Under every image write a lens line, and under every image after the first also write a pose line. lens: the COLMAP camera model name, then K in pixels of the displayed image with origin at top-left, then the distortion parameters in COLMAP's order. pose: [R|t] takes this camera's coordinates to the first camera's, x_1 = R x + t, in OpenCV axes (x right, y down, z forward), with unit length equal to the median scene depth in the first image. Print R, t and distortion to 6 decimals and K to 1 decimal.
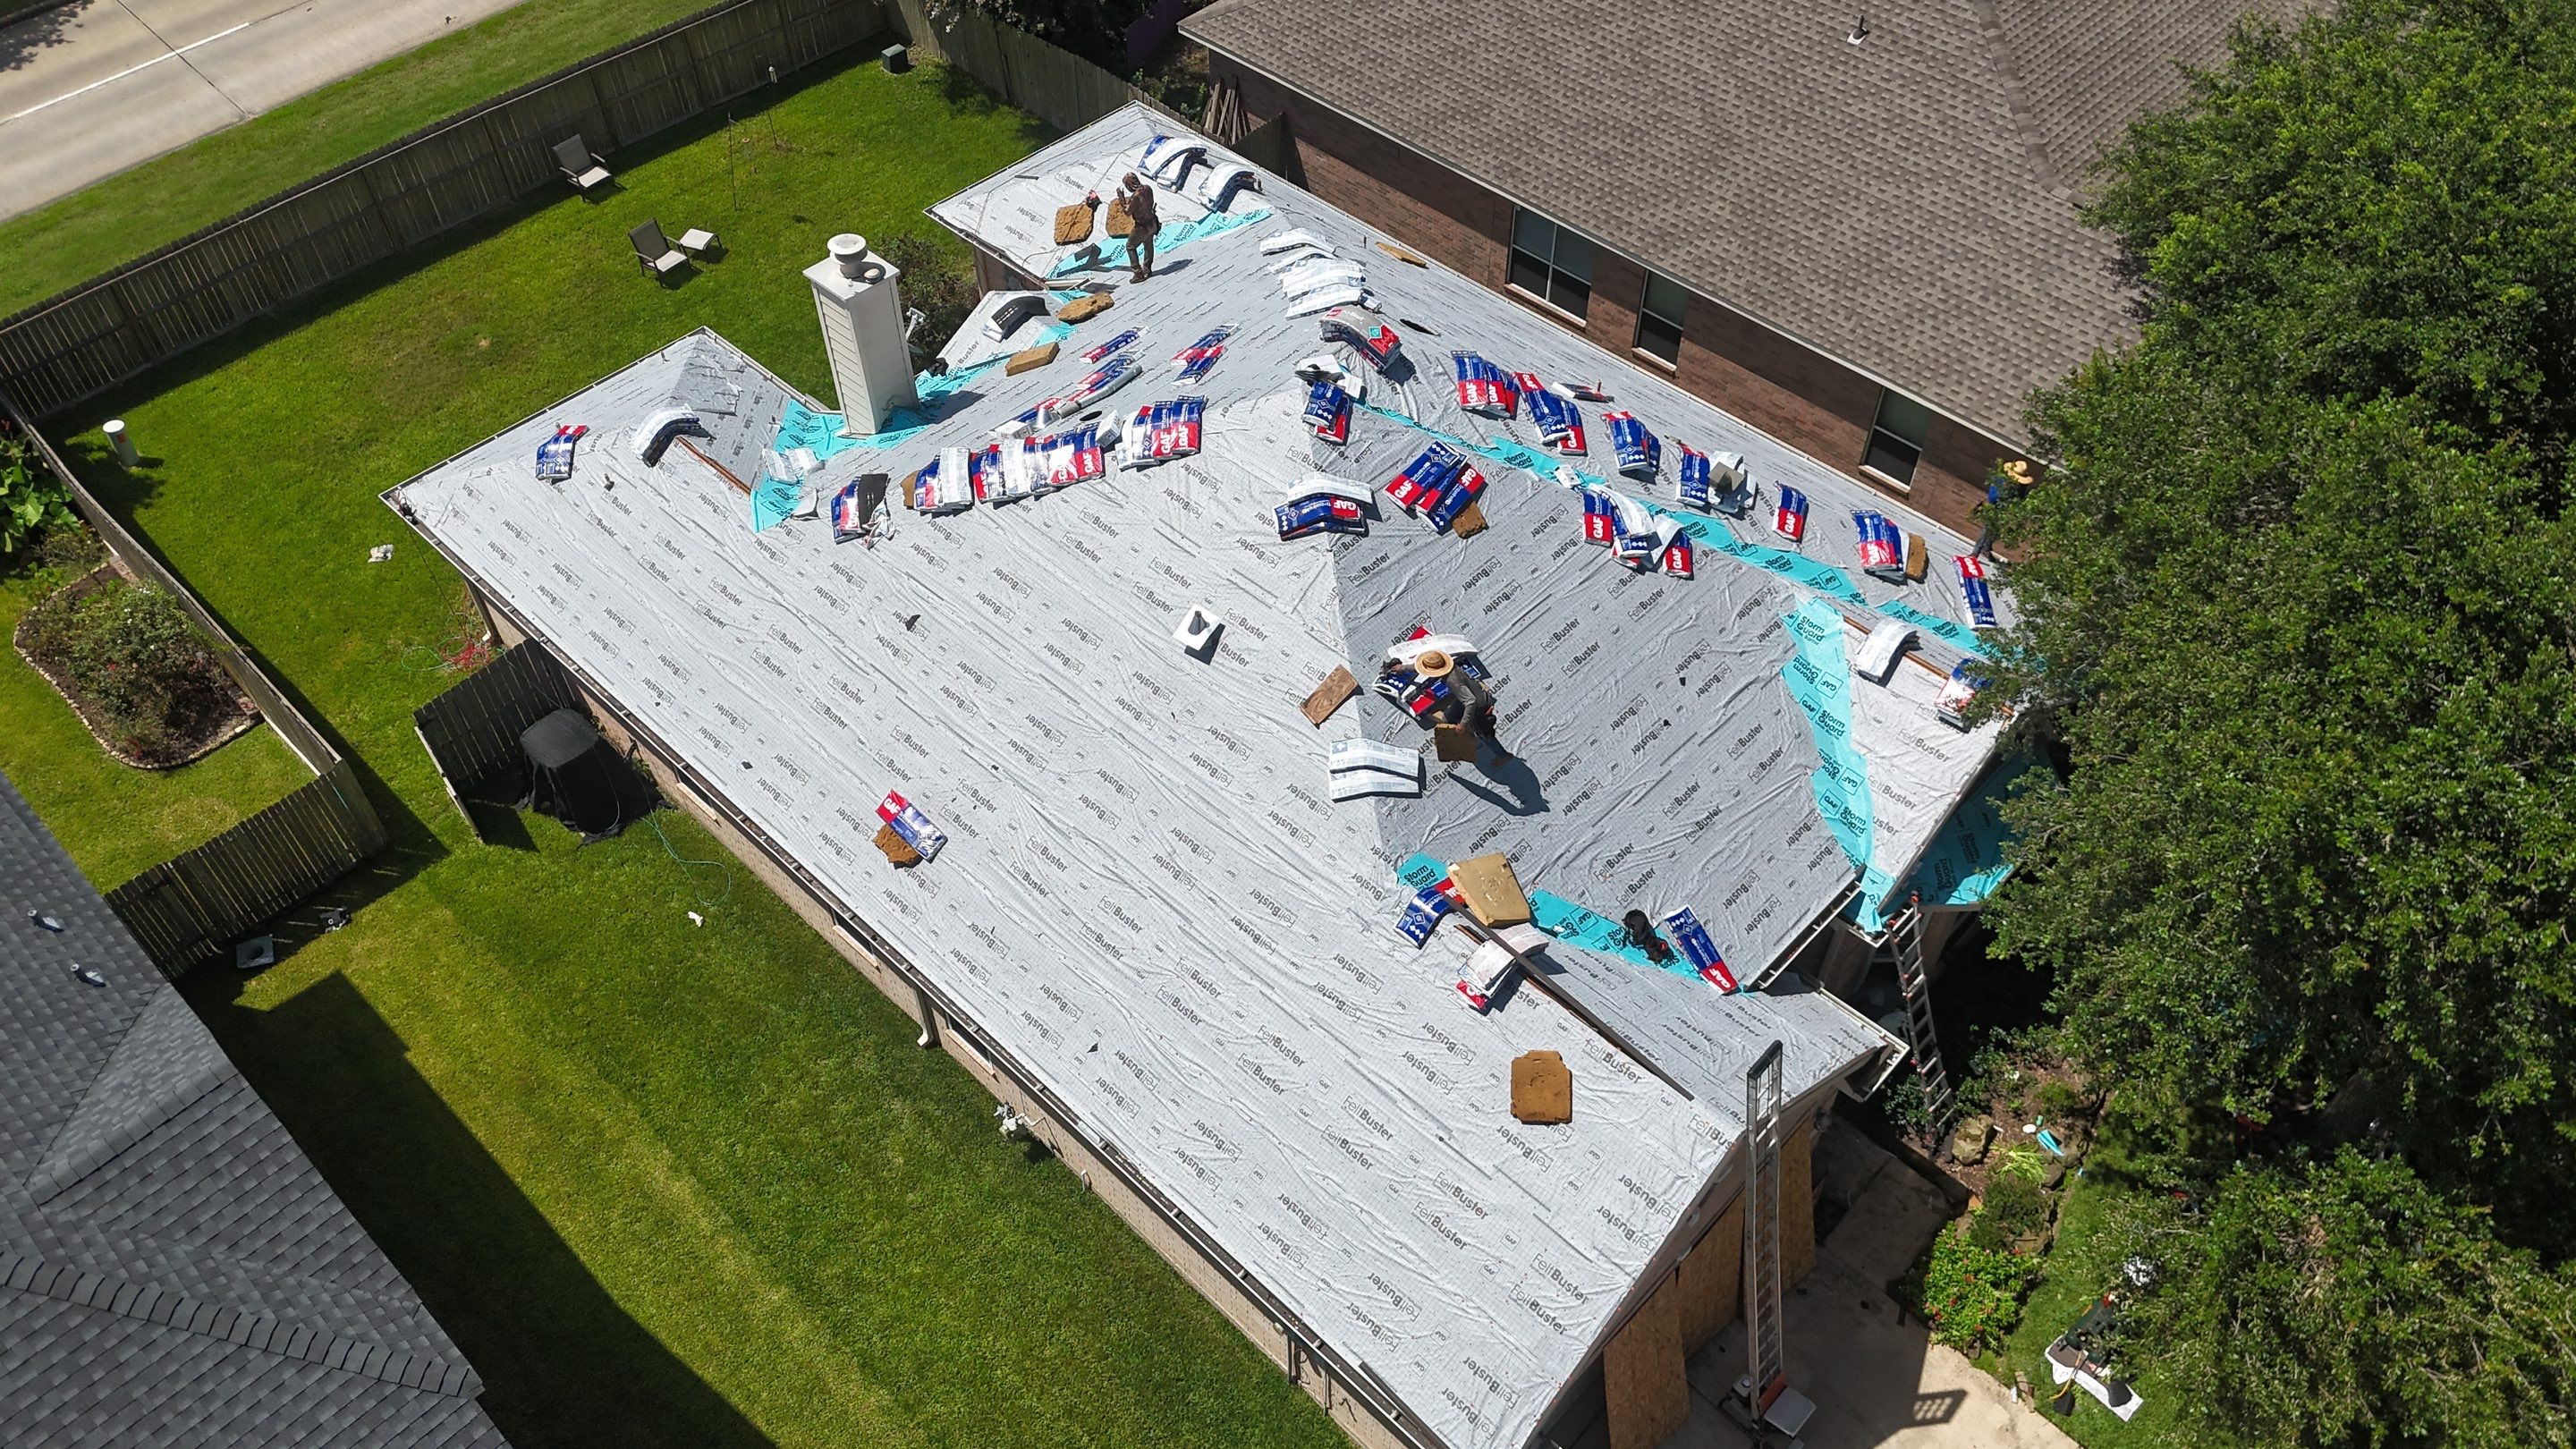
lens RADIAL K [[1892.7, 0, 1296.7], [0, 1892.7, 737.1], [0, 0, 1]] dist [0.066310, -0.045637]
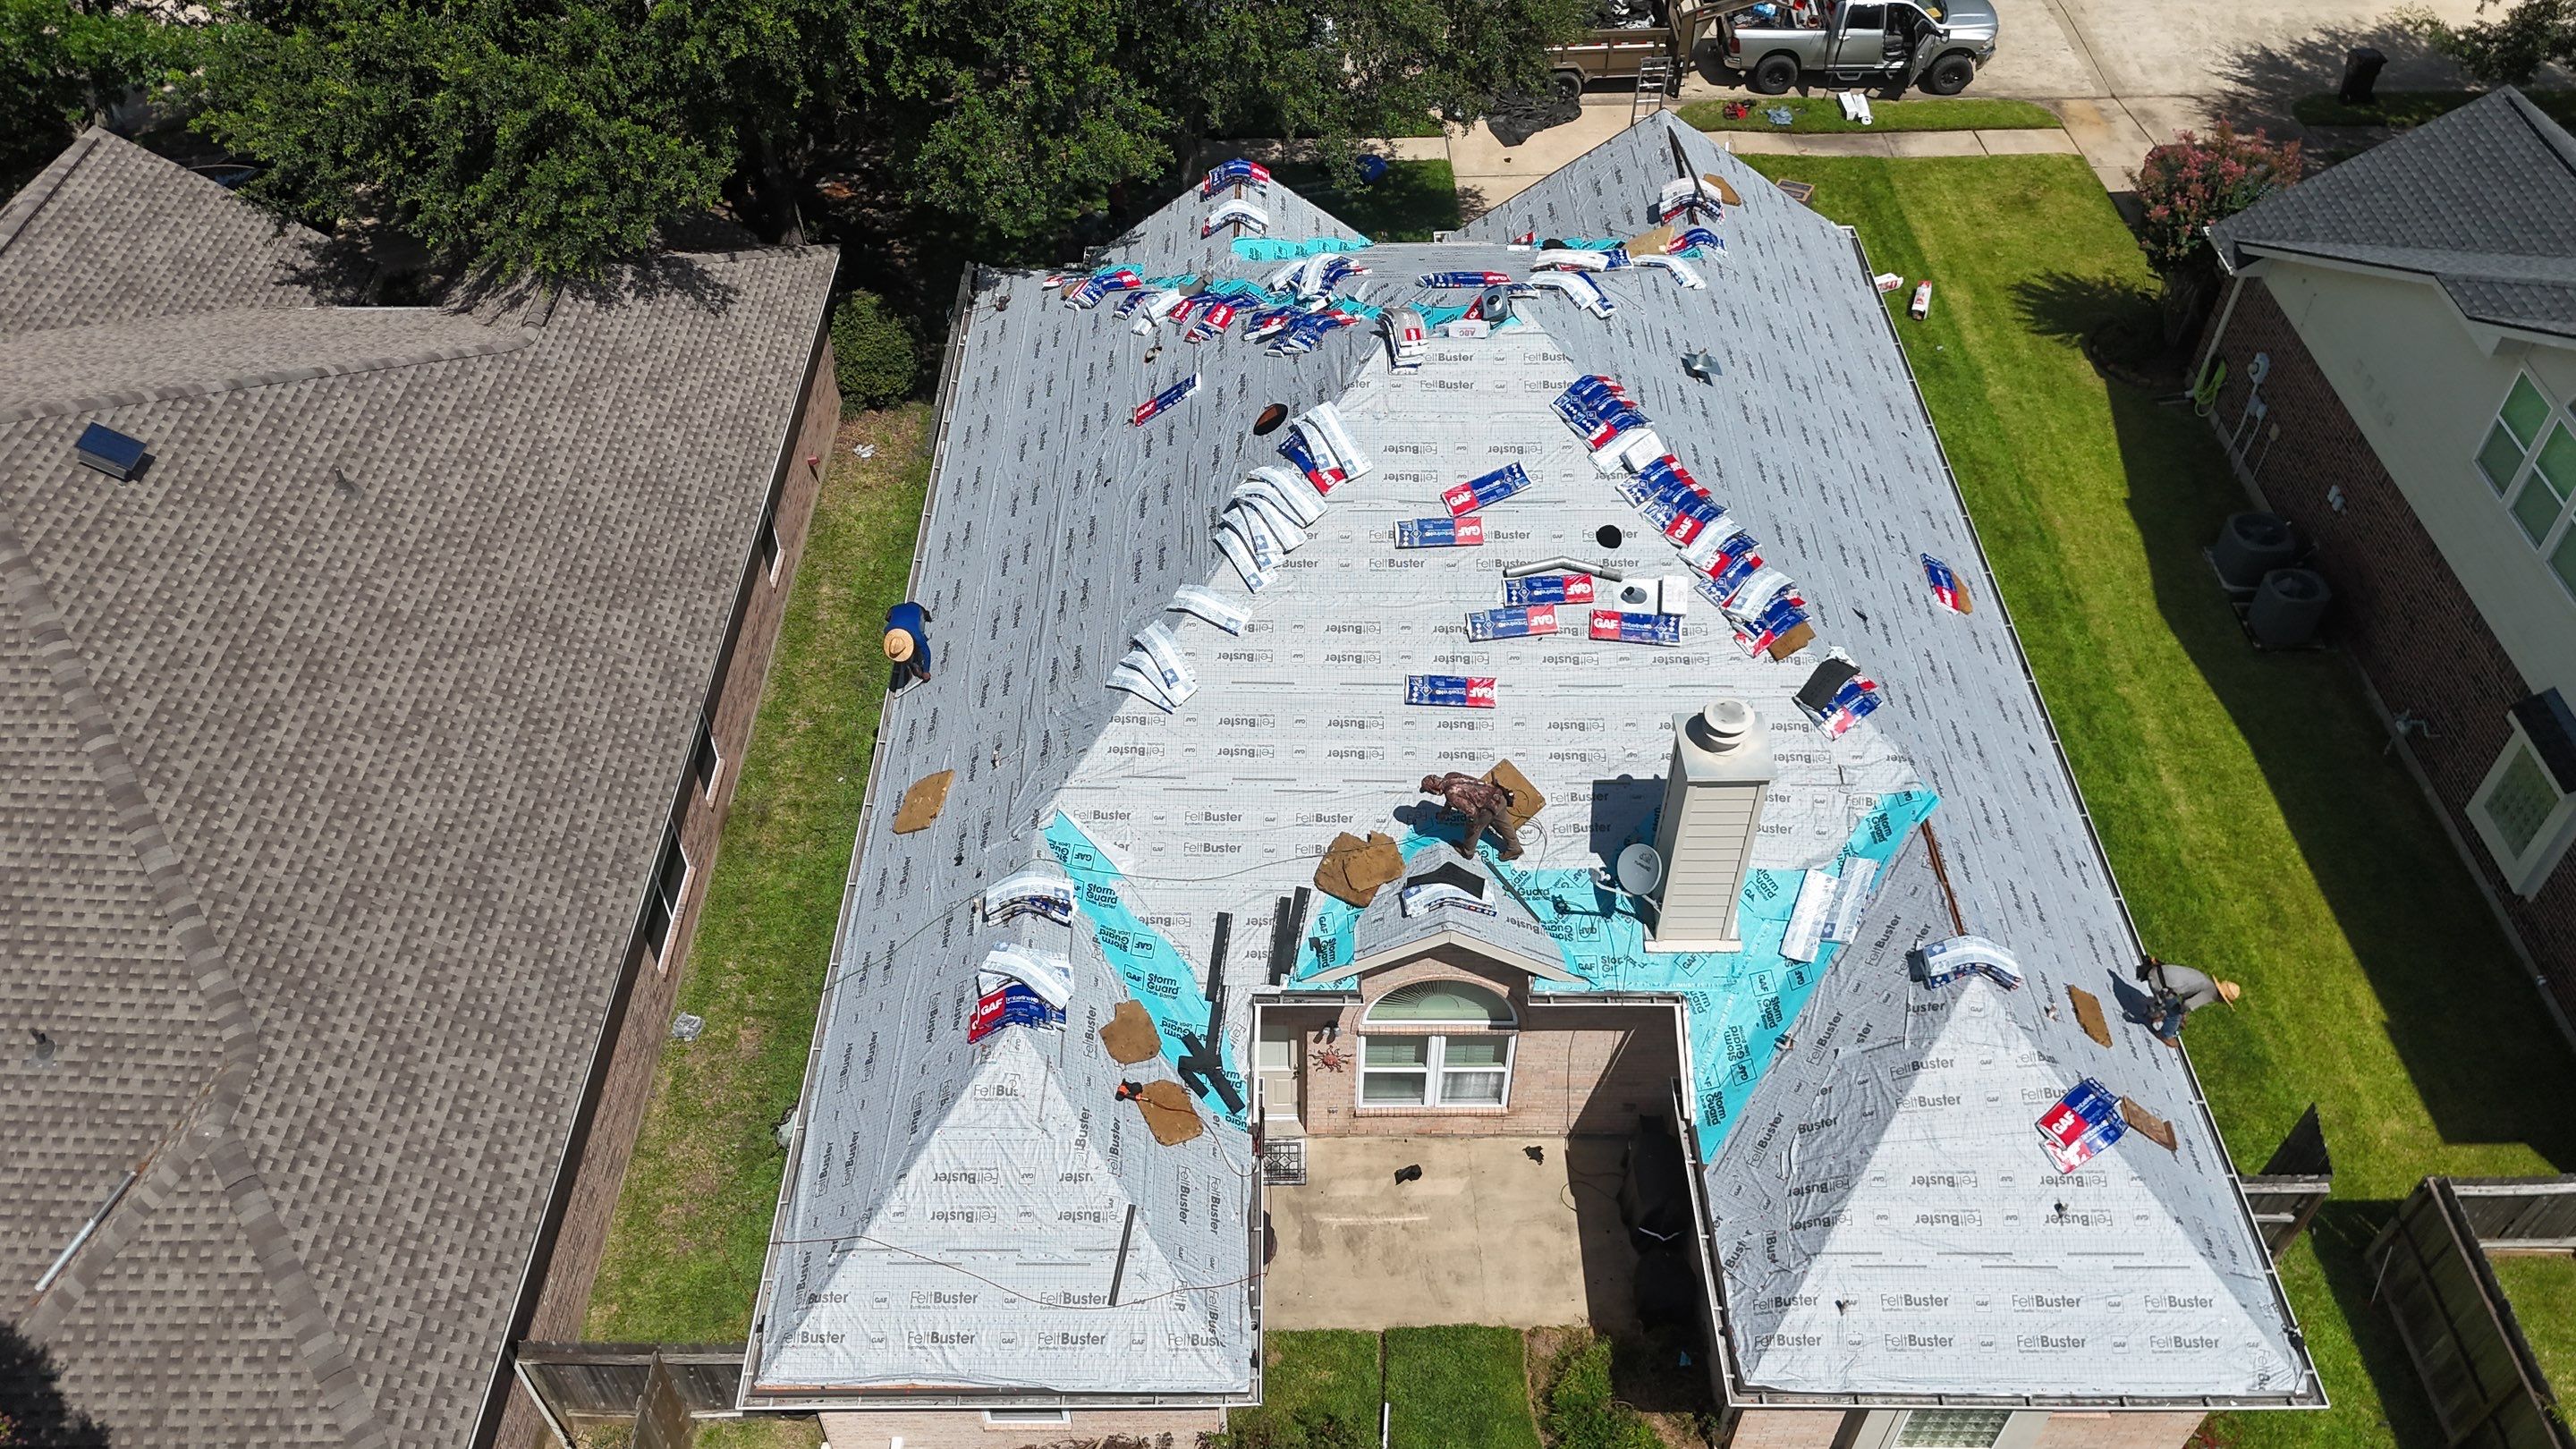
lens RADIAL K [[1892.7, 0, 1294.2], [0, 1892.7, 740.5], [0, 0, 1]] dist [0.066310, -0.045637]
pose [[-0.694808, -0.510220, 0.506870, -0.412142], [0.543458, 0.089139, 0.834690, -0.802833], [-0.471058, 0.855412, 0.215348, 0.757338]]
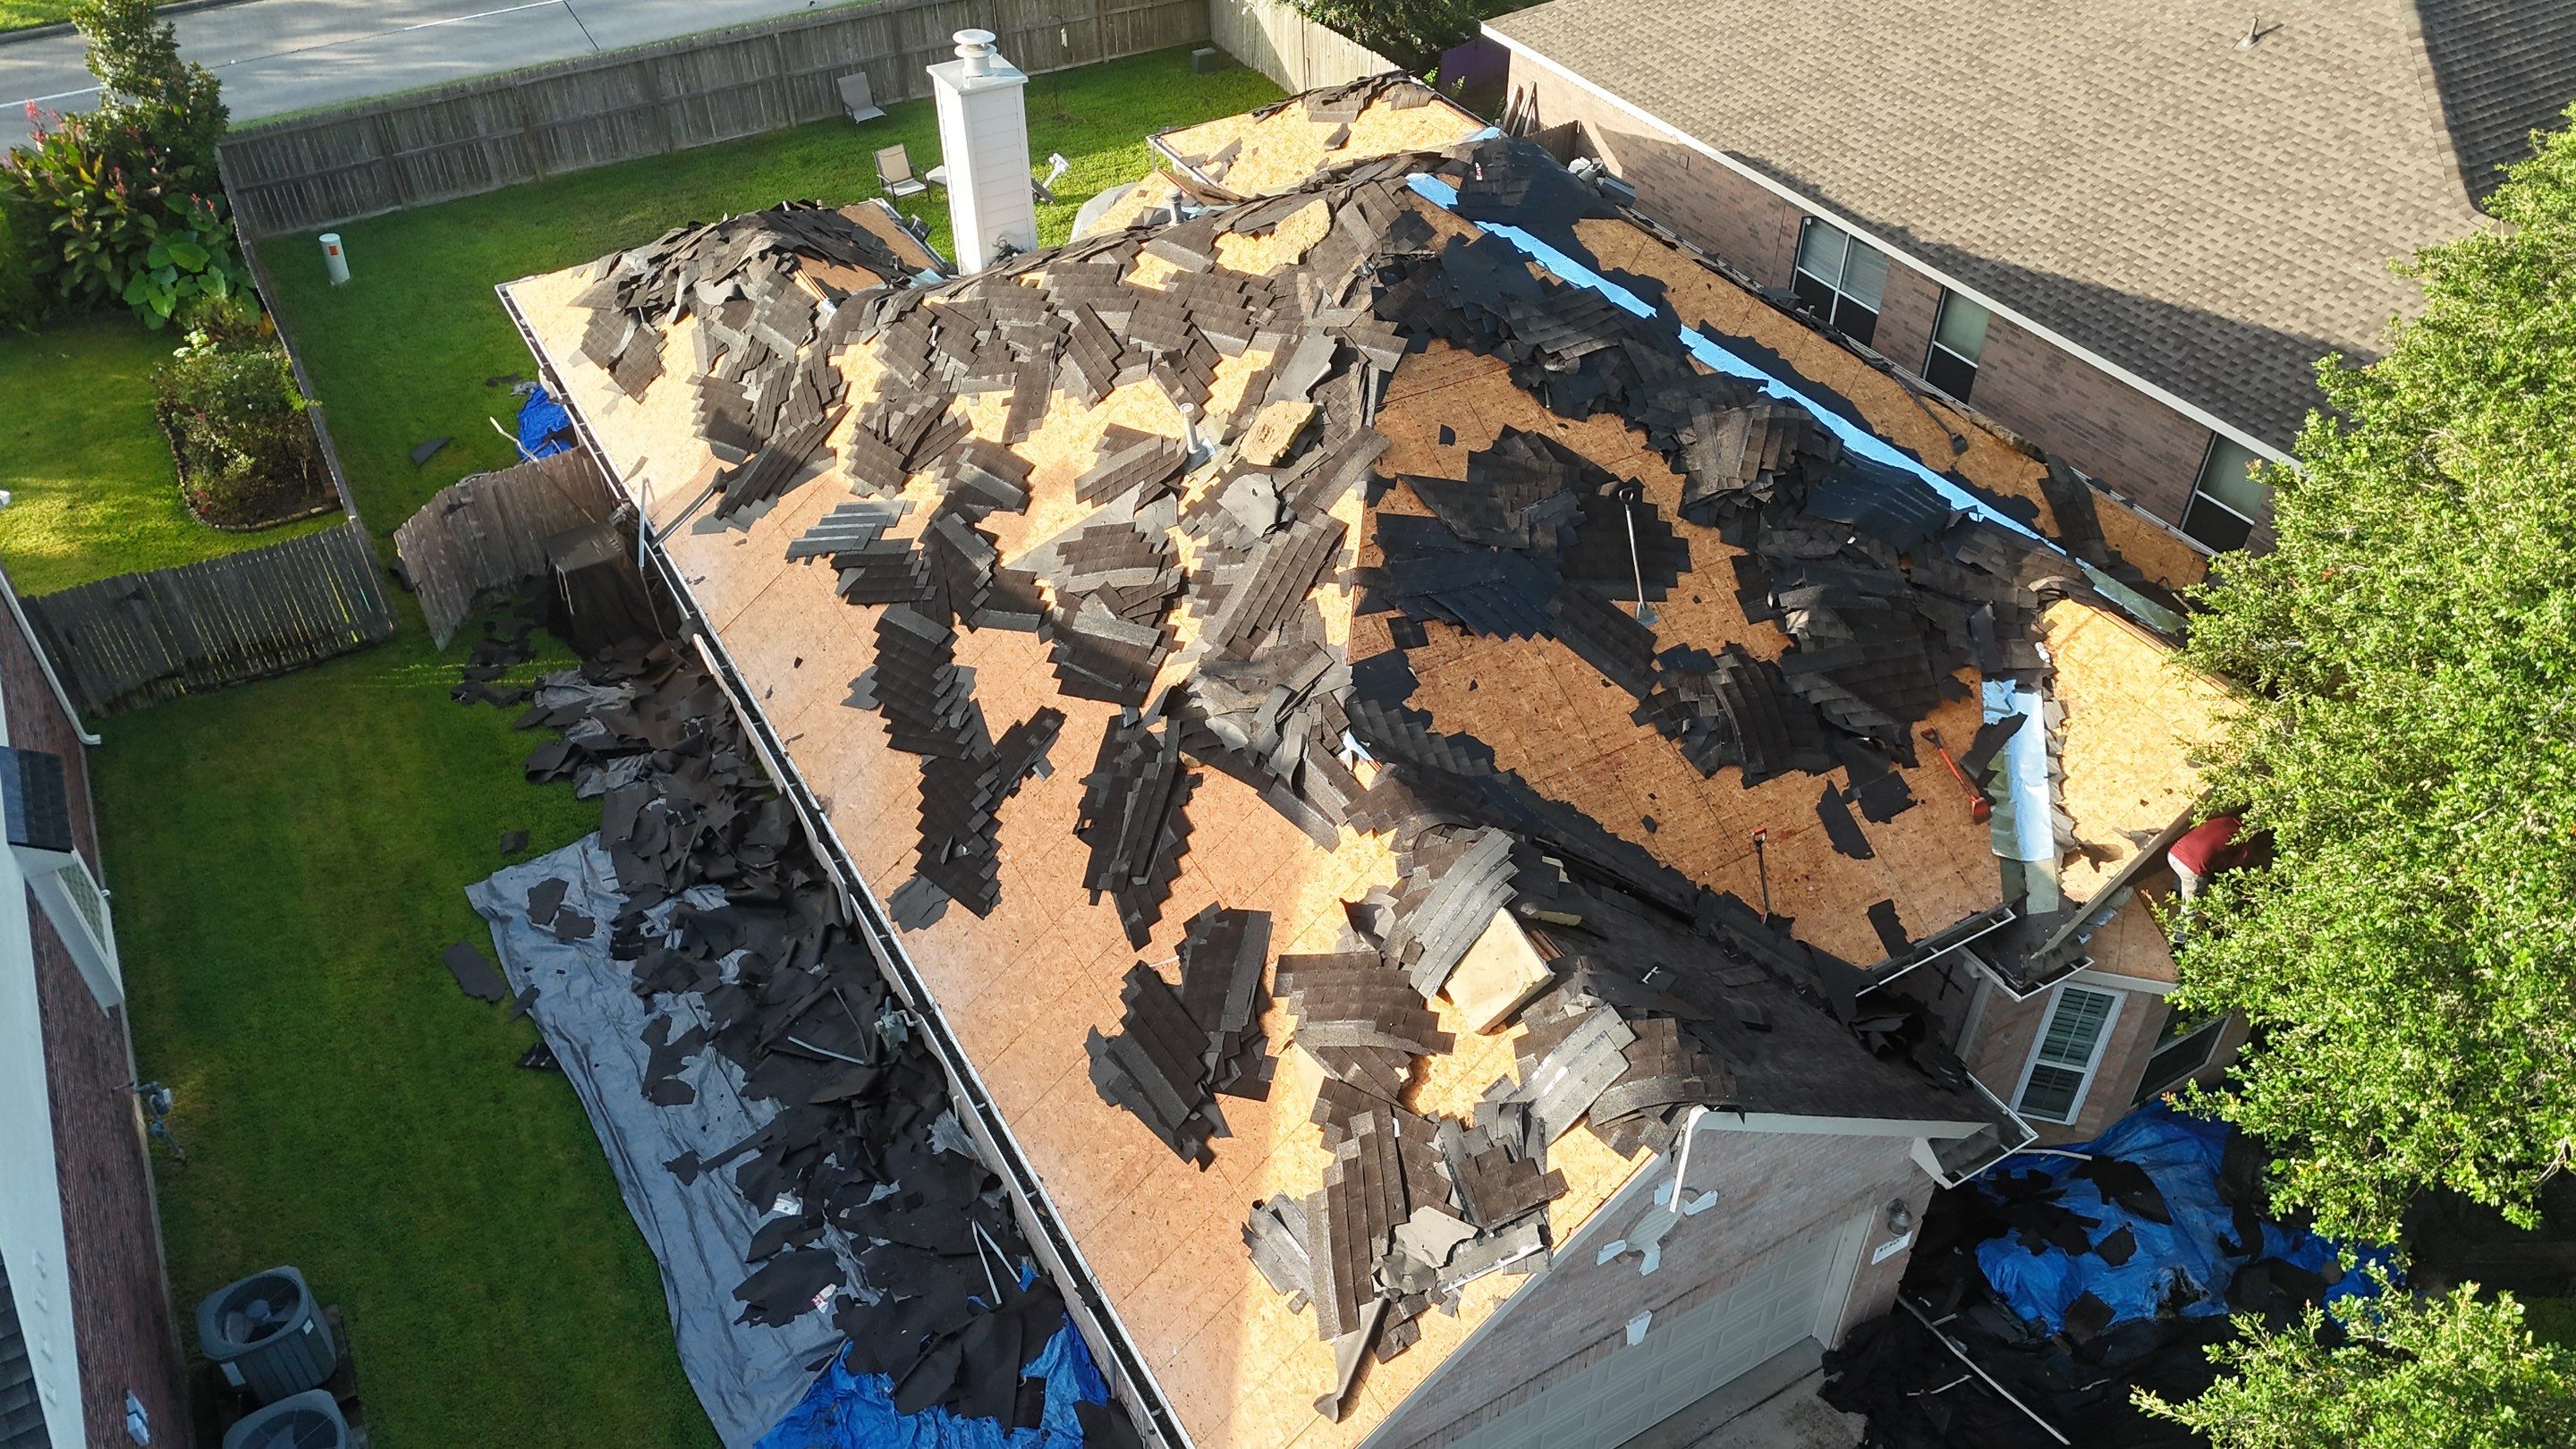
lens RADIAL K [[1892.7, 0, 1296.5], [0, 1892.7, 737.6], [0, 0, 1]] dist [0.066310, -0.045637]
pose [[0.961675, 0.176422, -0.209897, 0.127607], [-0.205476, 0.970564, -0.125641, 0.116617], [0.181553, 0.163955, 0.969617, 0.169912]]
